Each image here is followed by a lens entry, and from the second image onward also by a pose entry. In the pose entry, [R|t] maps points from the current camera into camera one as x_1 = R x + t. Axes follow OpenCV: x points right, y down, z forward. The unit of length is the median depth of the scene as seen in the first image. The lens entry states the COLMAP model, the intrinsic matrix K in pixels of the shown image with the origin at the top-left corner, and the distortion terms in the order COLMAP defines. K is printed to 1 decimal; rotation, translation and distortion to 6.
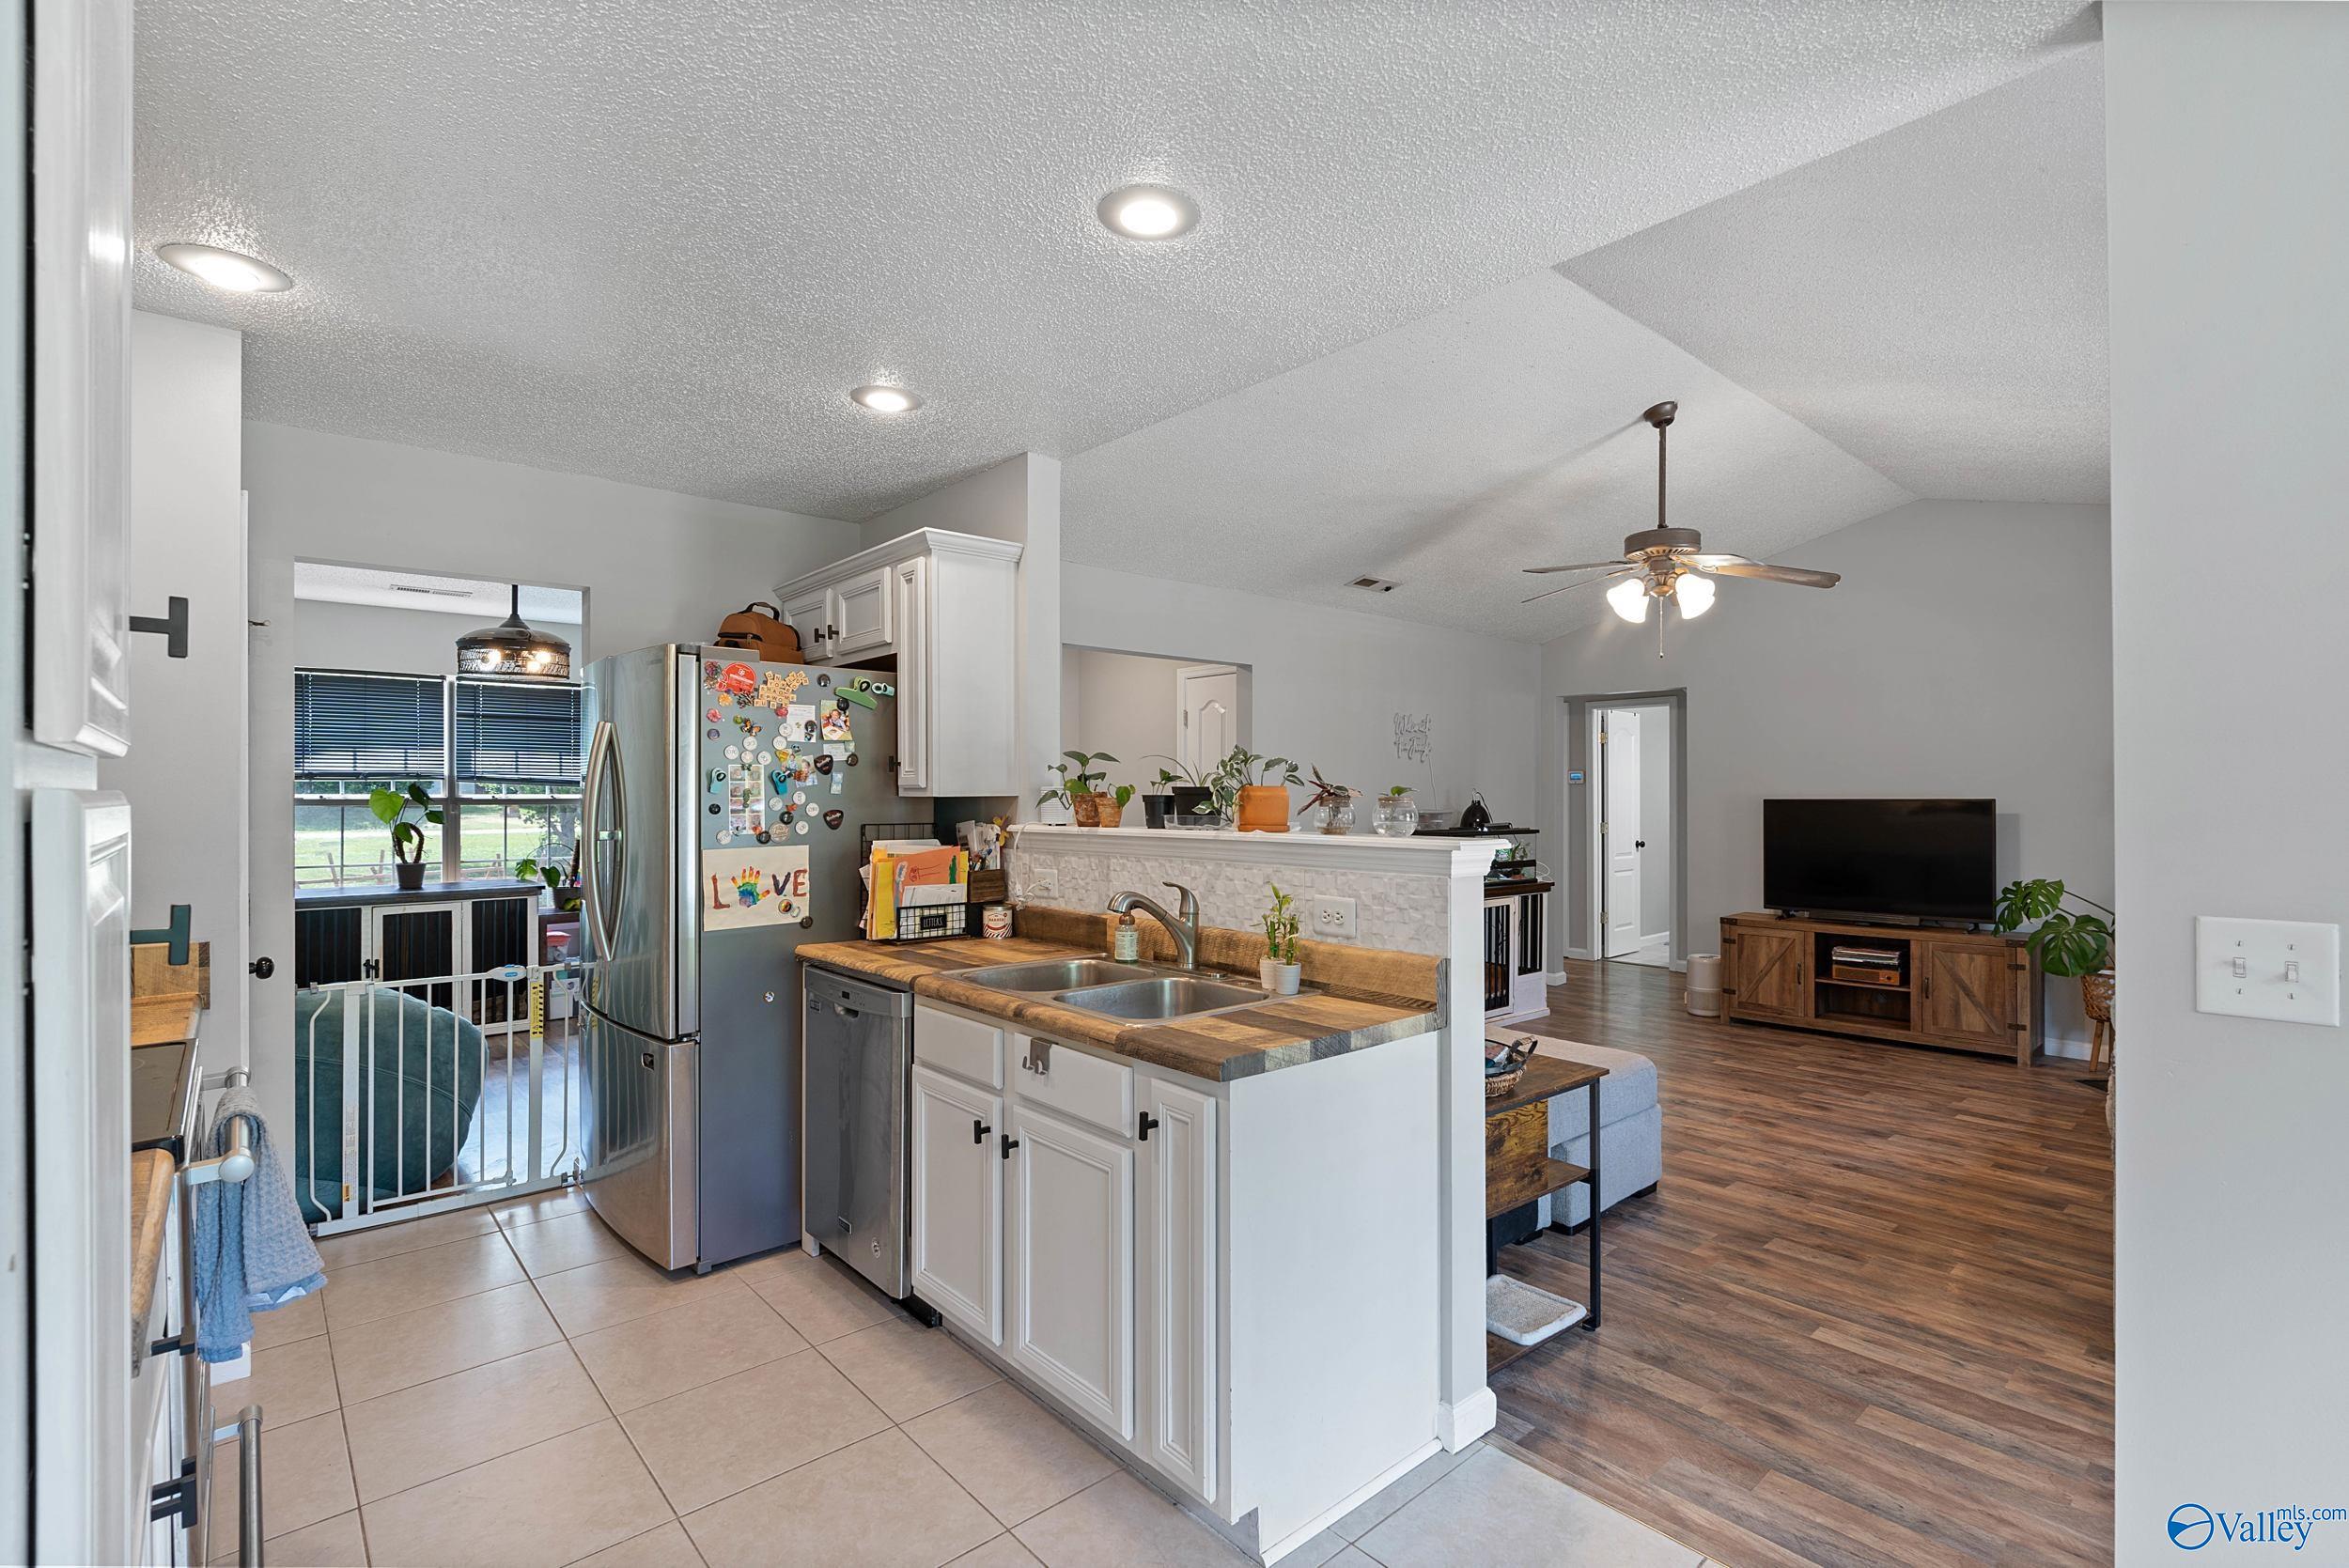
lens RADIAL K [[1080.0, 0, 1183.8], [0, 1080.0, 785.5], [0, 0, 1]] dist [-0.005258, 0.000329]
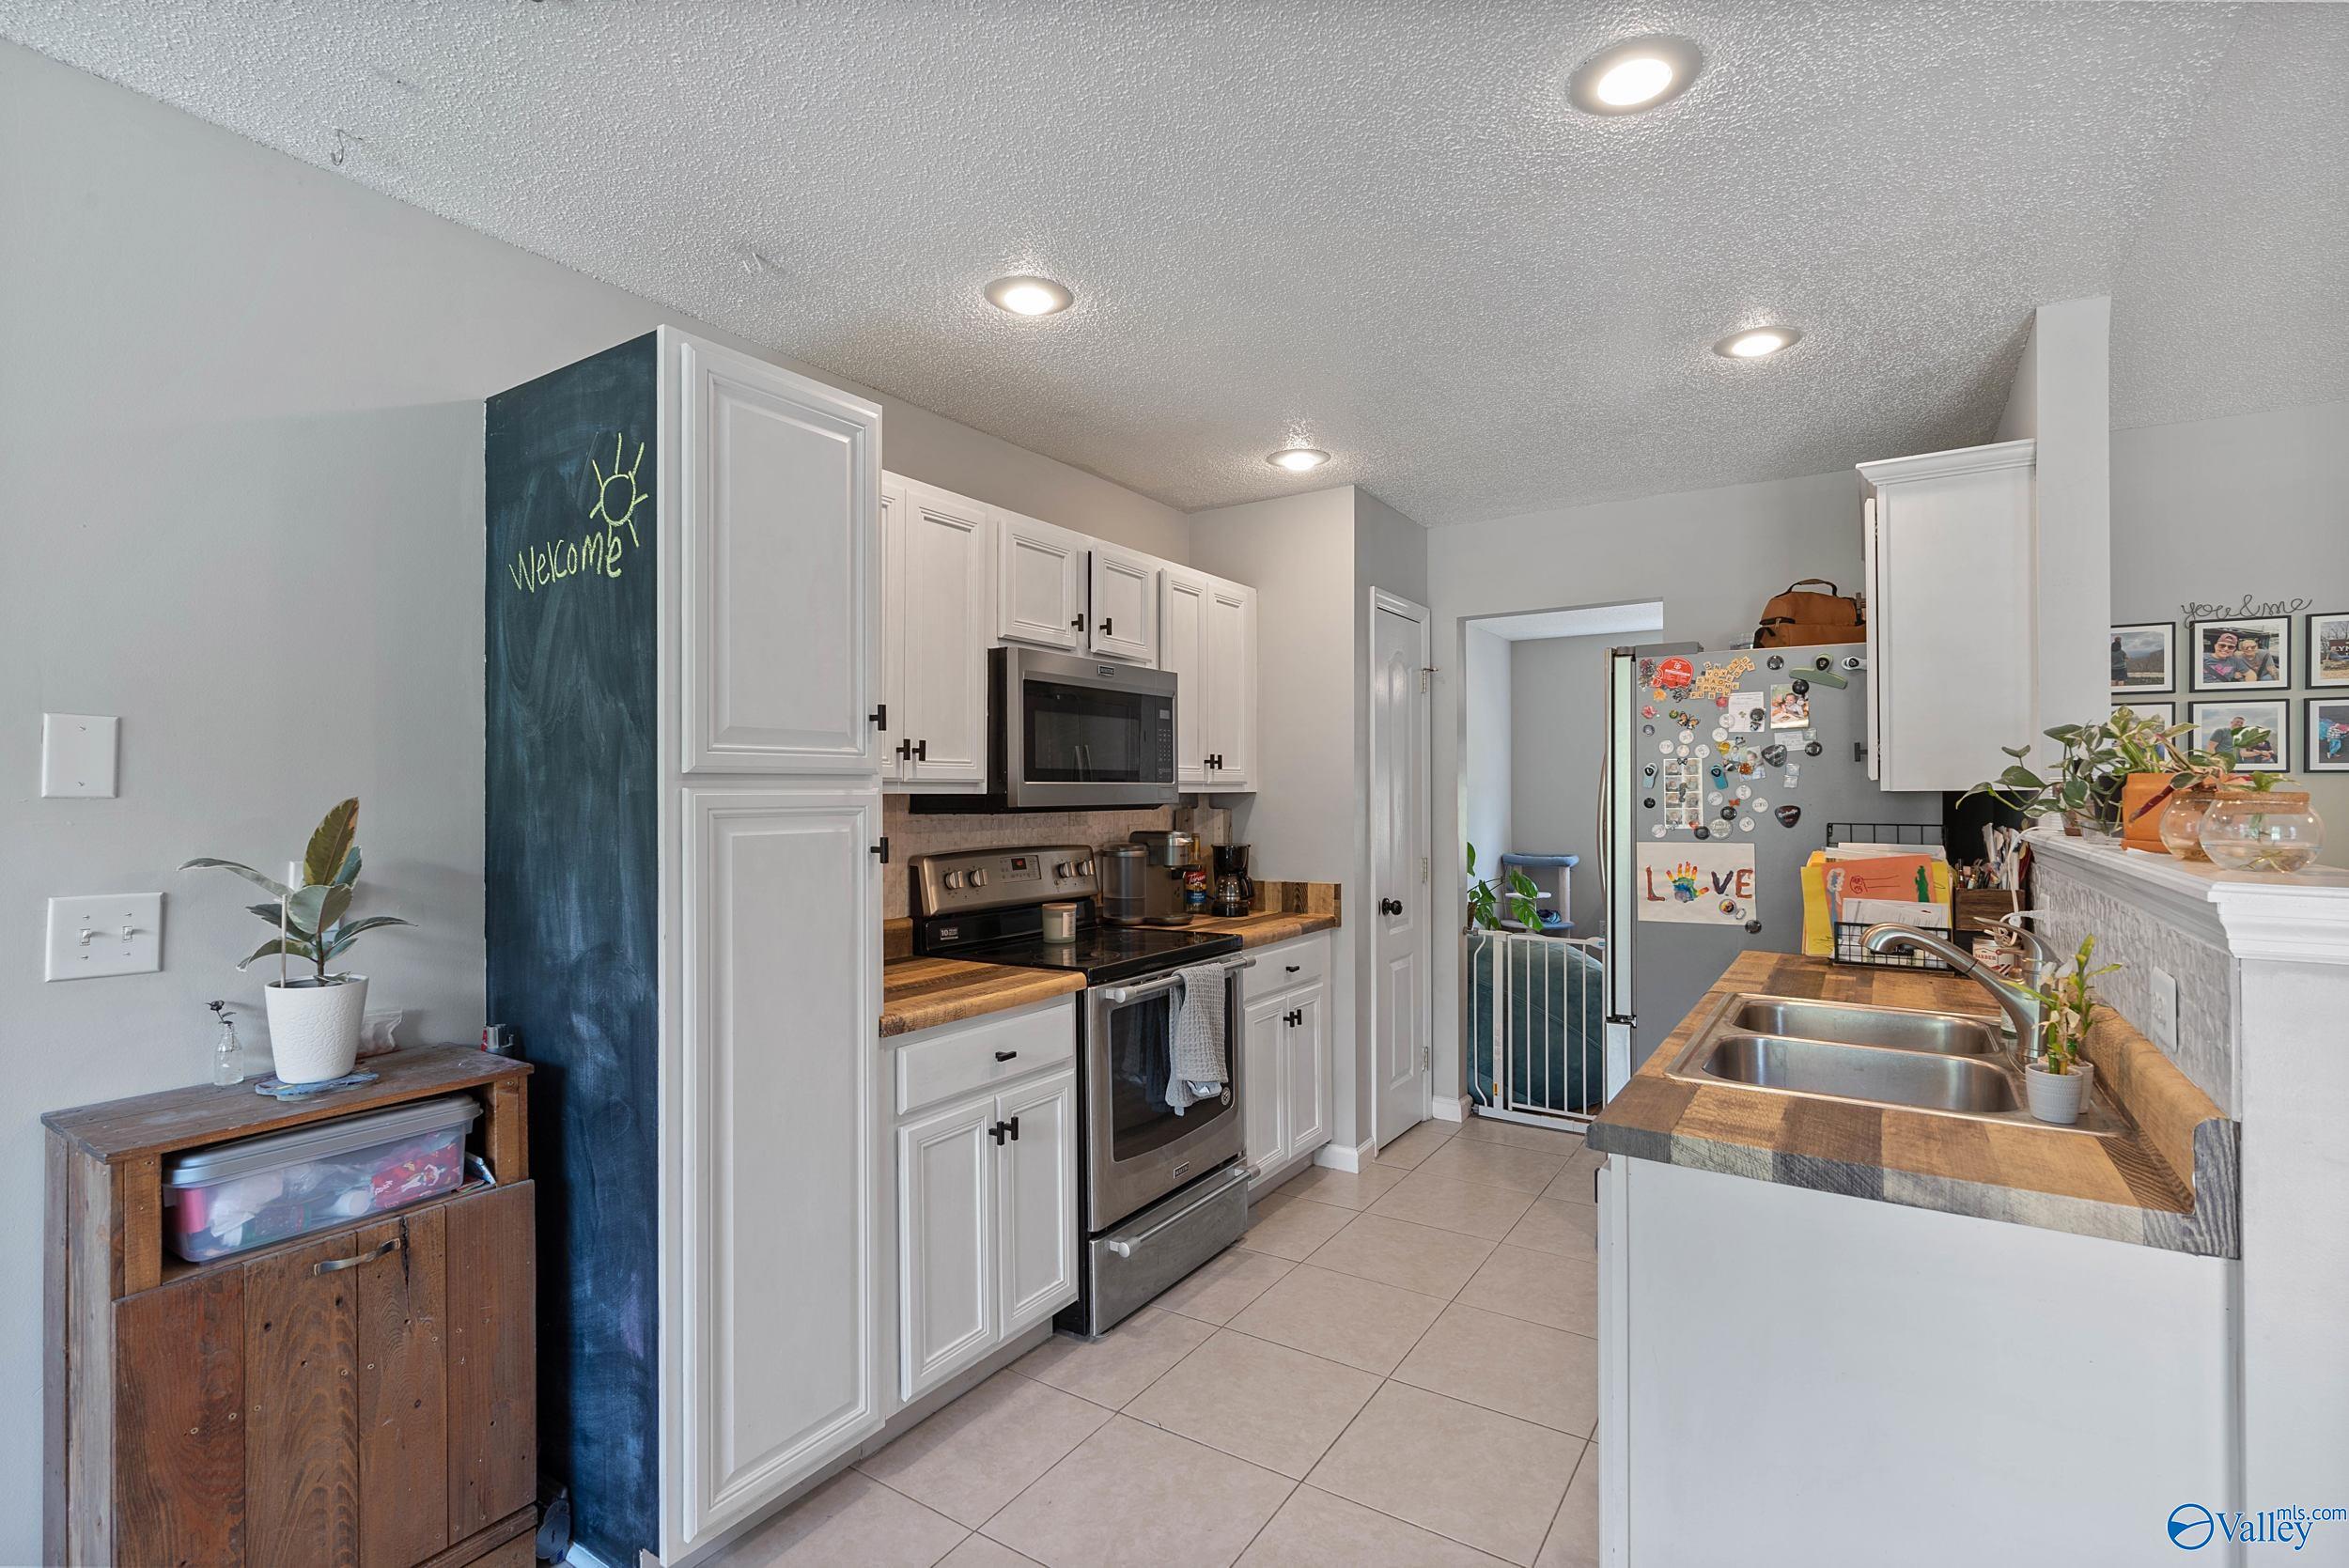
lens RADIAL K [[1080.0, 0, 1183.8], [0, 1080.0, 785.5], [0, 0, 1]] dist [-0.005258, 0.000329]
pose [[0.274454, -0.003168, -0.961595, 0.371195], [0.009683, 0.999953, -0.000531, 0.001250], [0.961552, -0.009165, 0.274471, 0.252354]]
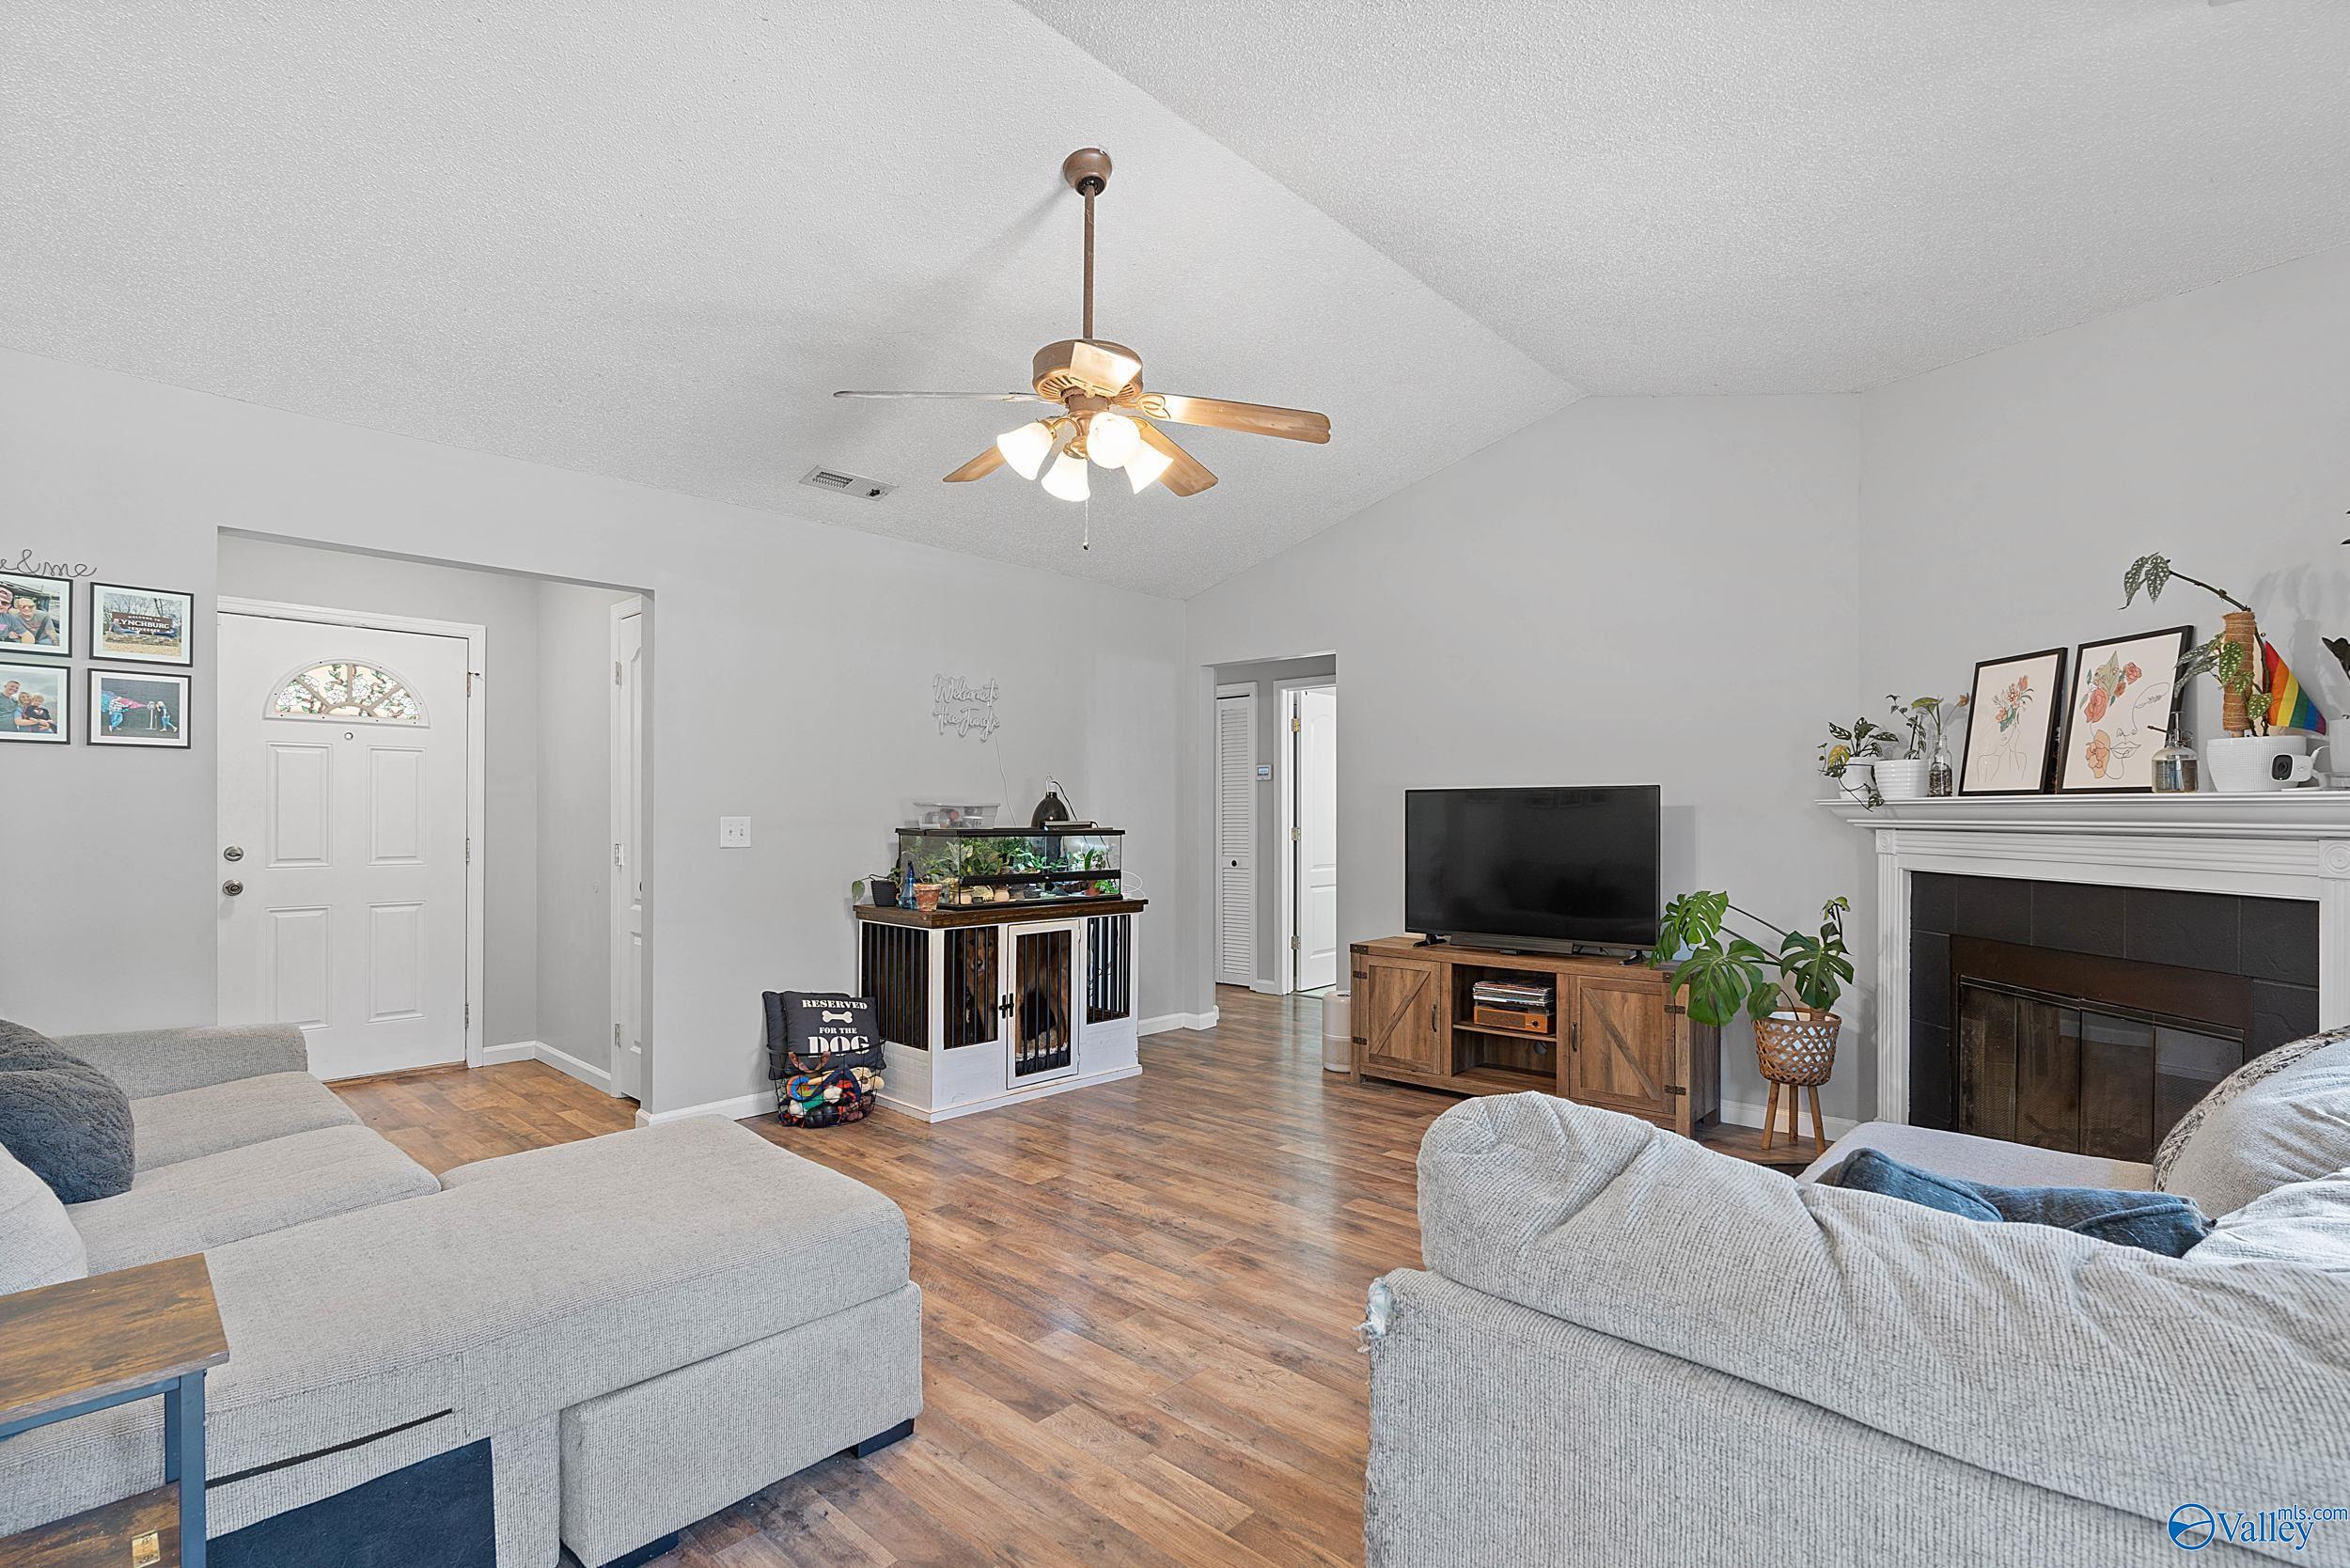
lens RADIAL K [[1106.0, 0, 1178.3], [0, 1106.0, 804.4], [0, 0, 1]] dist [-0.013443, 0.000033]
pose [[0.994921, 0.002910, 0.100621, 0.551526], [-0.002873, 0.999996, -0.000515, 0.044322], [-0.100622, 0.000223, 0.994925, 0.430577]]
